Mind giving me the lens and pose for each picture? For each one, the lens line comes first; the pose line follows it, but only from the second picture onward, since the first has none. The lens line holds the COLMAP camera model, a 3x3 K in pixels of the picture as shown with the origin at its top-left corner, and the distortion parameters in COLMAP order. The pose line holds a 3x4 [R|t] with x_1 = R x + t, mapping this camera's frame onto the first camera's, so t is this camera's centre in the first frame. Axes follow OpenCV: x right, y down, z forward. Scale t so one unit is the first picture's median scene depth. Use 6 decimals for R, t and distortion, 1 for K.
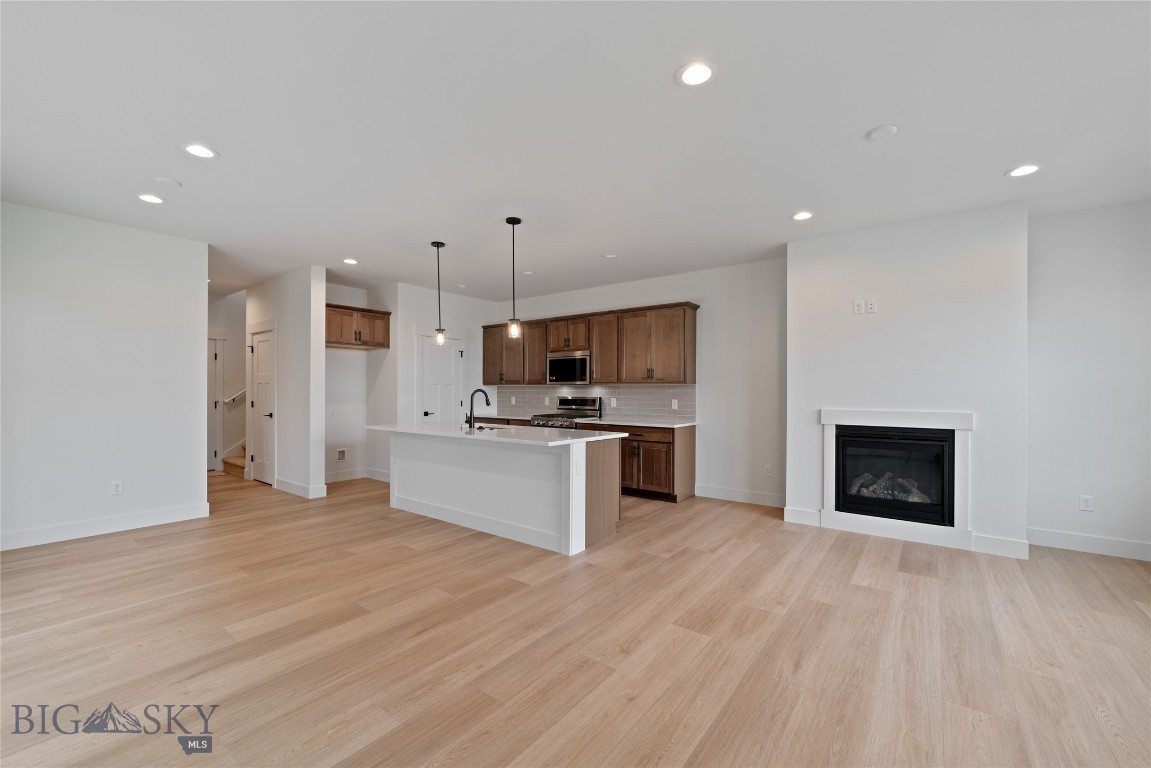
lens RADIAL K [[460.9, 0, 551.8], [0, 460.9, 394.9], [0, 0, 1]] dist [-0.000402, 0.000010]
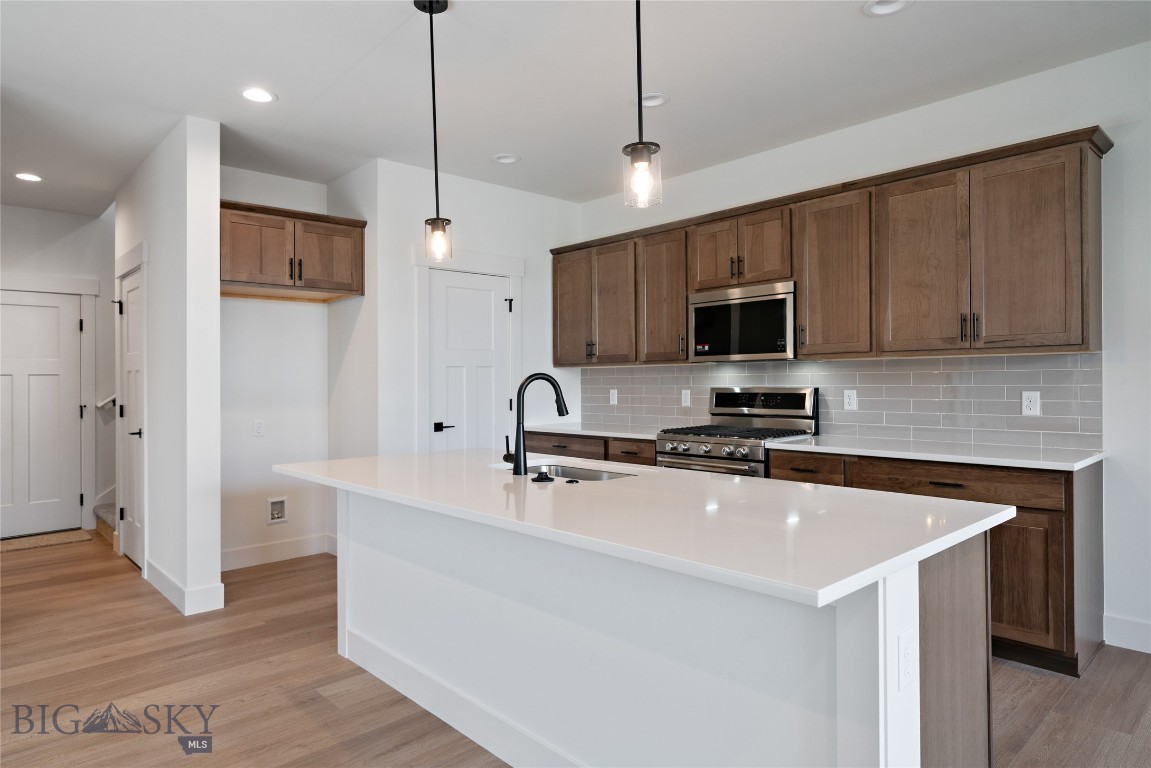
lens RADIAL K [[673.3, 0, 557.4], [0, 673.3, 382.0], [0, 0, 1]] dist [0.004512, 0.000551]
pose [[0.988720, -0.014782, -0.149048, -0.044083], [0.013929, 0.999880, -0.006764, -0.000257], [0.149130, 0.004612, 0.988807, 0.338509]]
